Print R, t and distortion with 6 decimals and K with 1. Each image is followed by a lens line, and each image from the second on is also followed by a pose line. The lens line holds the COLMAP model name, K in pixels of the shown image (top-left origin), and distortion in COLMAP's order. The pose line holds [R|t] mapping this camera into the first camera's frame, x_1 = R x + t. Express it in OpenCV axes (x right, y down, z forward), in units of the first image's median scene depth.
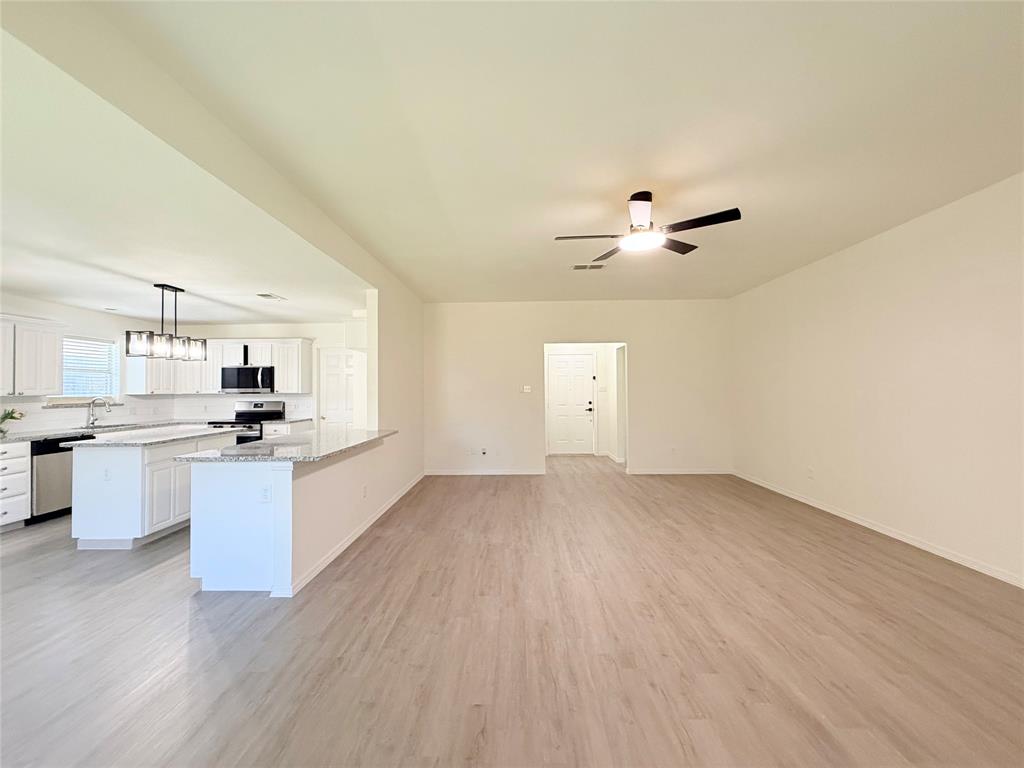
lens RADIAL K [[407.1, 0, 510.2], [0, 407.1, 383.3], [0, 0, 1]] dist [-0.000968, 0.000584]
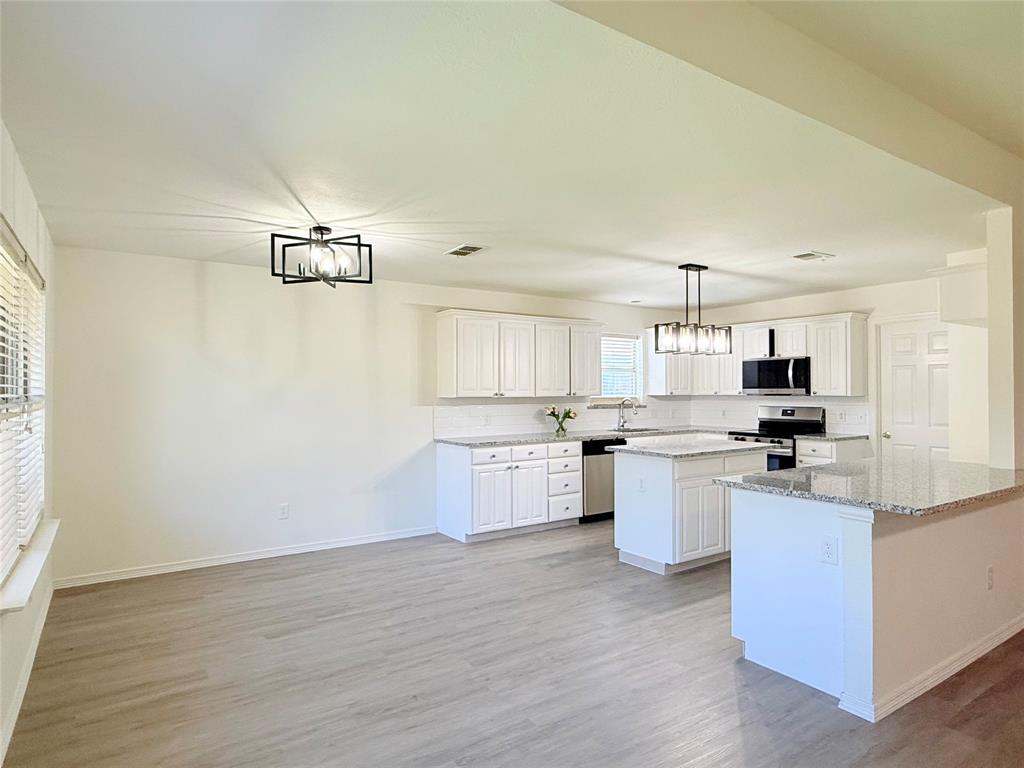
lens RADIAL K [[598.4, 0, 510.0], [0, 598.4, 384.9], [0, 0, 1]] dist [-0.001400, 0.001004]
pose [[0.572187, -0.001158, -0.820123, -0.058275], [0.011317, 0.999915, 0.006483, -0.008717], [0.820045, -0.012991, 0.572151, 0.004006]]
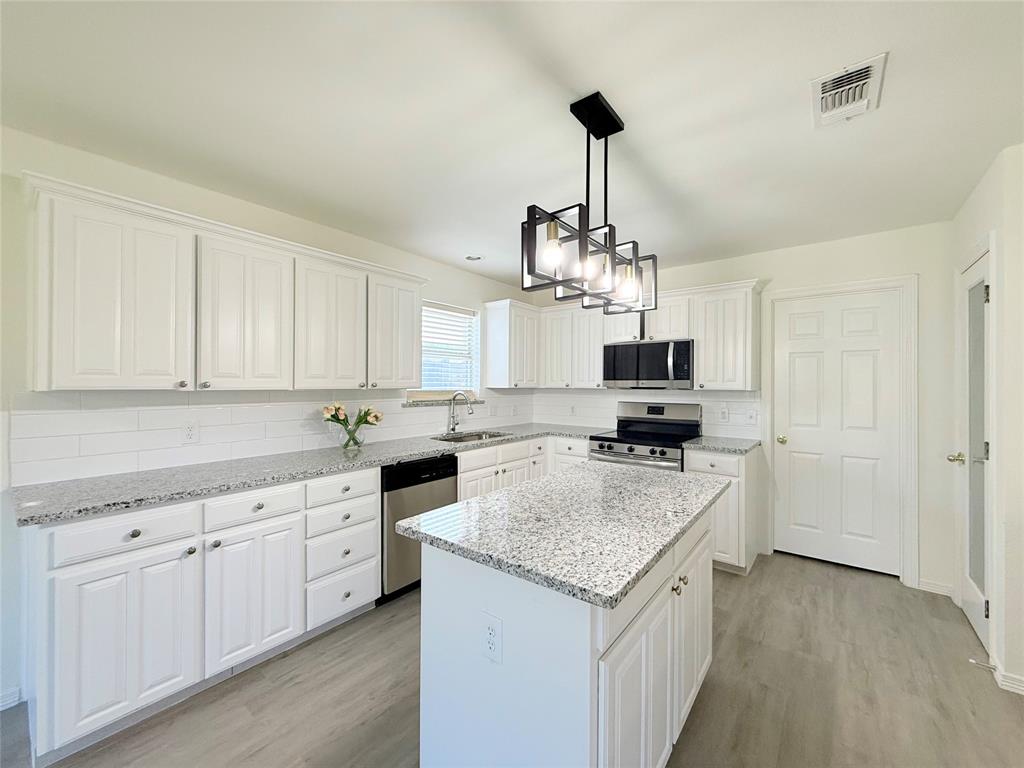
lens RADIAL K [[407.1, 0, 510.2], [0, 407.1, 383.3], [0, 0, 1]] dist [-0.000968, 0.000584]
pose [[0.795373, 0.011087, -0.606019, -0.649710], [-0.002466, 0.999884, 0.015055, 0.012593], [0.606116, -0.010480, 0.795308, 0.622934]]
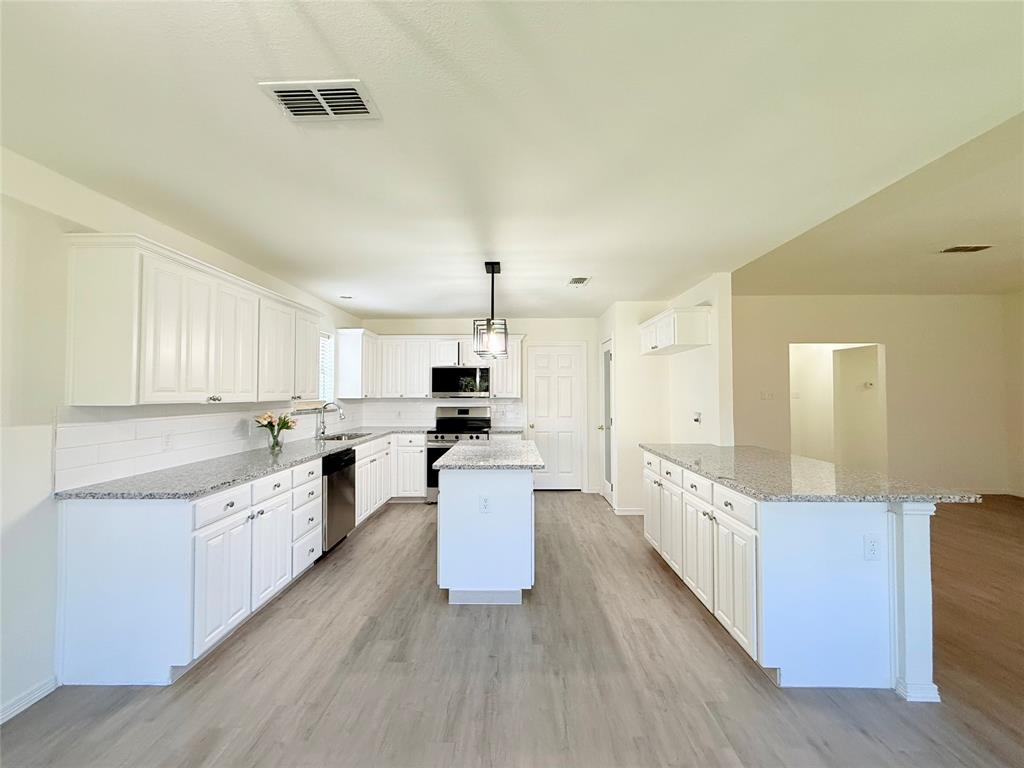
lens RADIAL K [[407.1, 0, 510.2], [0, 407.1, 383.3], [0, 0, 1]] dist [-0.000968, 0.000584]
pose [[0.999957, 0.008367, 0.004072, -0.783731], [-0.008328, 0.999921, -0.009430, 0.001924], [-0.004151, 0.009395, 0.999947, 0.193847]]
